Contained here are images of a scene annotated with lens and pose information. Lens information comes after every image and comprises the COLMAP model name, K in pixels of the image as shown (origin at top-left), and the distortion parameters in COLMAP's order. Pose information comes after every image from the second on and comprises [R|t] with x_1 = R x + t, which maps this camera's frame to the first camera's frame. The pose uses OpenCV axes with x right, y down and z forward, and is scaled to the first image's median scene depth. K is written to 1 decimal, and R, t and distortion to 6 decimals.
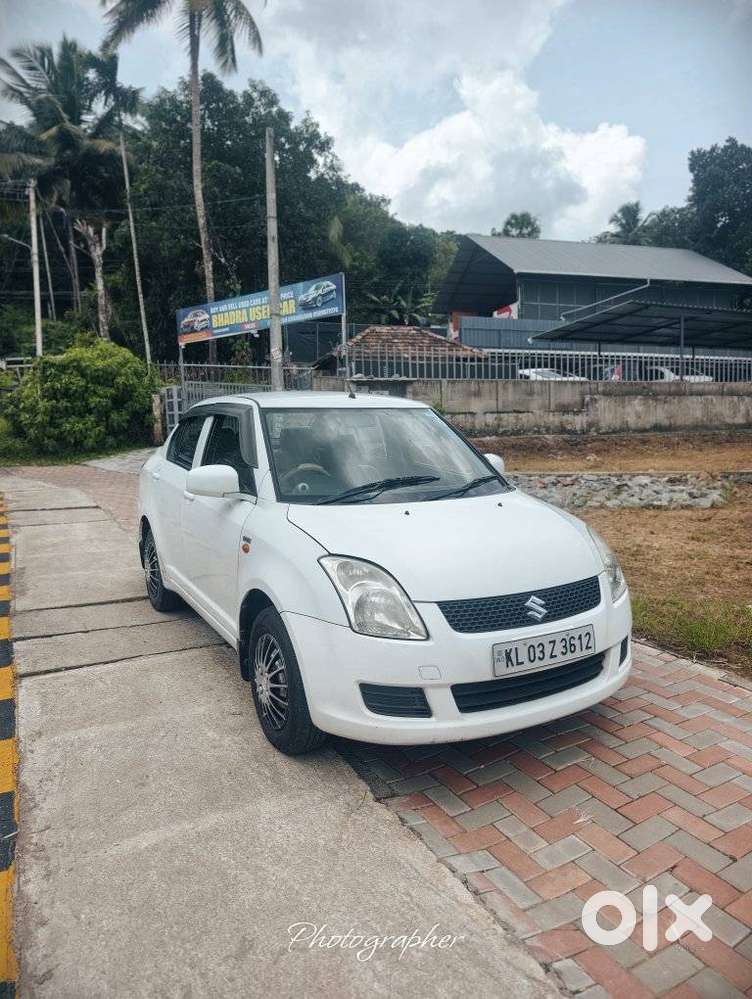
lens RADIAL K [[707.2, 0, 401.8], [0, 707.2, 500.1], [0, 0, 1]] dist [0.025534, -0.060877]
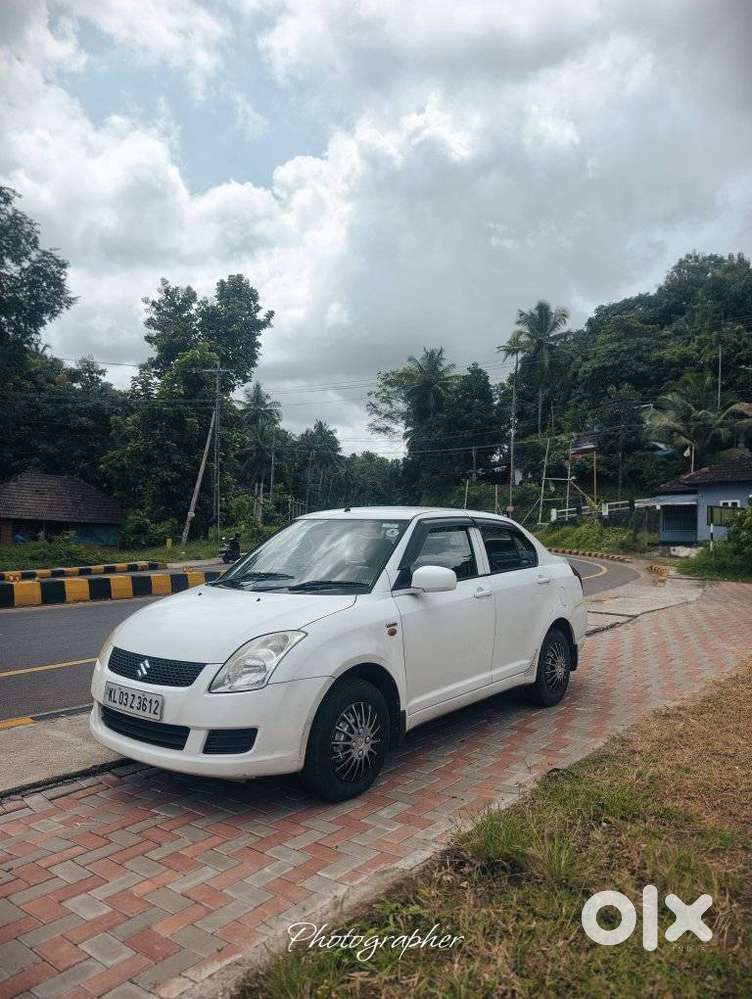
lens RADIAL K [[716.1, 0, 392.8], [0, 716.1, 523.9], [0, 0, 1]] dist [-0.009786, -0.003399]
pose [[0.370515, 0.000984, -0.928826, 0.250885], [-0.125766, 0.990843, -0.049120, -0.016784], [0.920272, 0.135014, 0.367246, 0.142815]]
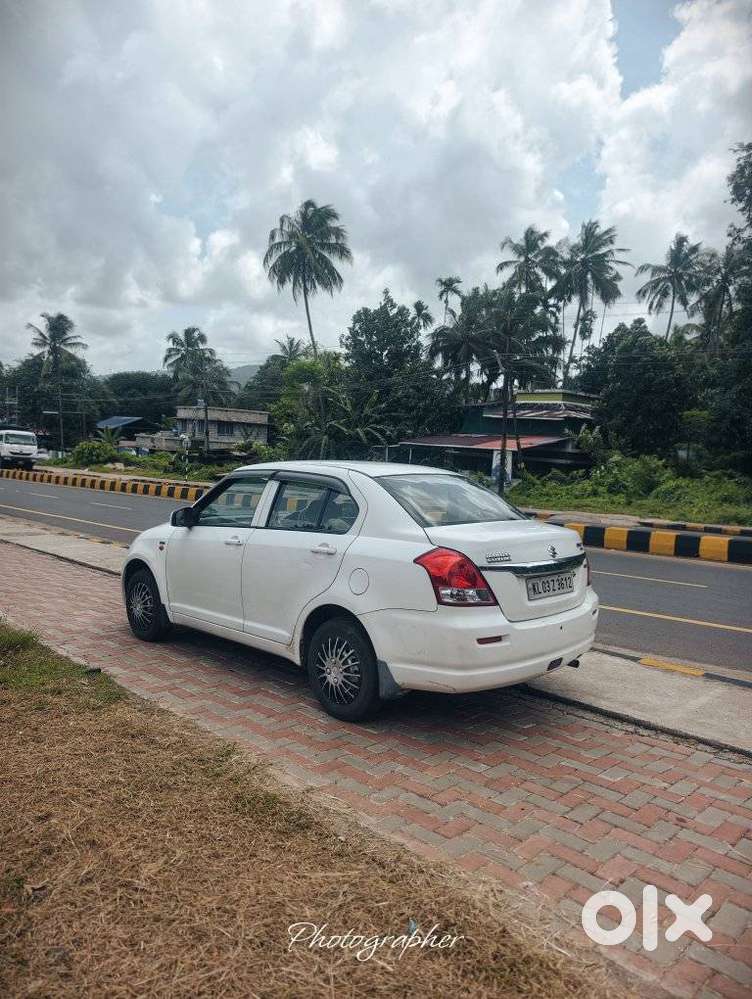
lens RADIAL K [[692.7, 0, 363.0], [0, 692.7, 514.4], [0, 0, 1]] dist [-0.009287, -0.001719]
pose [[-0.971851, -0.005045, -0.235541, 0.025664], [-0.051669, 0.979995, 0.192198, -0.074580], [0.229859, 0.198958, -0.952670, 0.551663]]
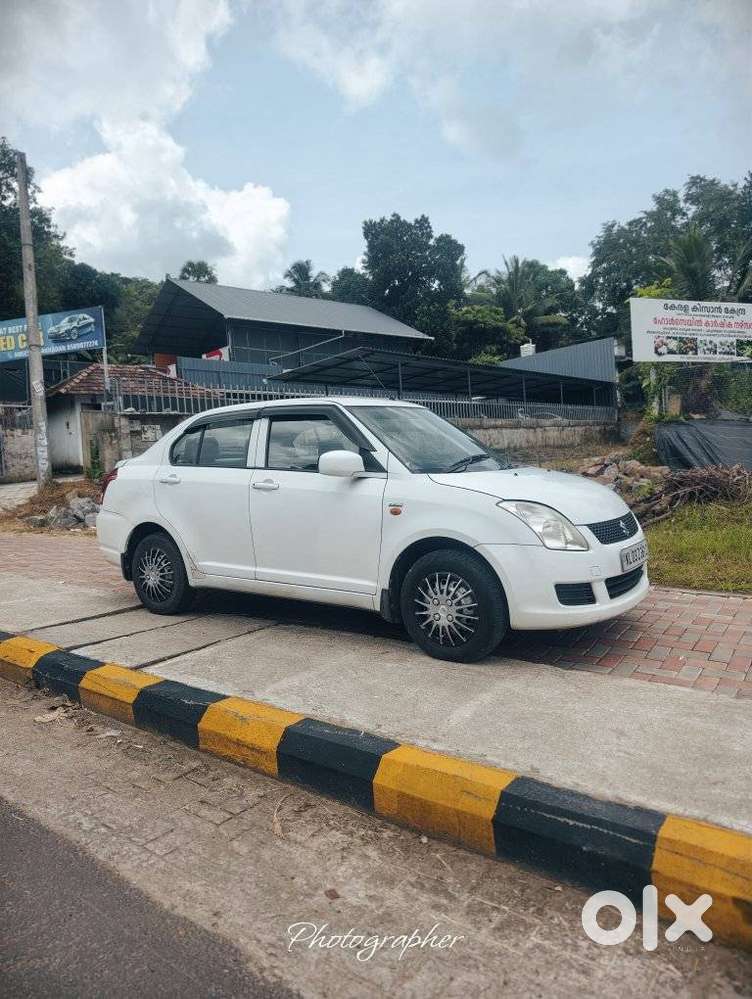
lens RADIAL K [[700.4, 0, 399.6], [0, 700.4, 494.1], [0, 0, 1]] dist [0.029902, -0.082153]
pose [[0.899717, -0.055253, 0.432963, -0.135477], [0.085545, 0.995039, -0.050784, 0.018328], [-0.428010, 0.082729, 0.899980, -0.019176]]
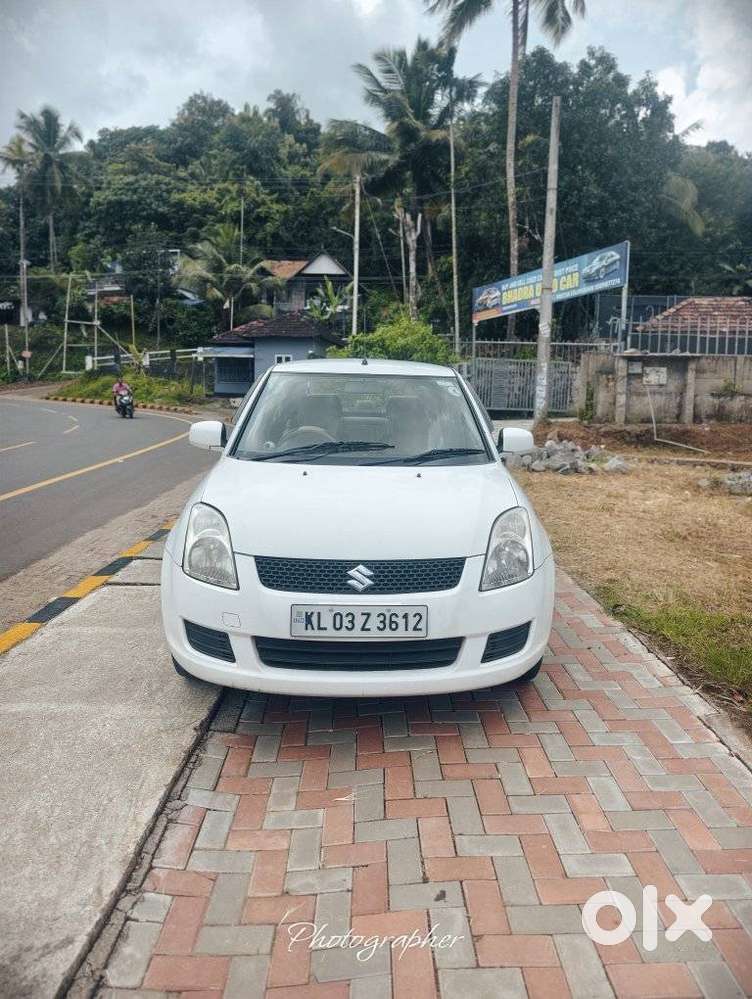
lens RADIAL K [[707.2, 0, 401.8], [0, 707.2, 500.1], [0, 0, 1]] dist [0.025534, -0.060877]
pose [[0.883451, 0.097180, -0.458334, 0.106062], [-0.084062, 0.995255, 0.048993, -0.000749], [0.460920, -0.004754, 0.887429, 0.027060]]
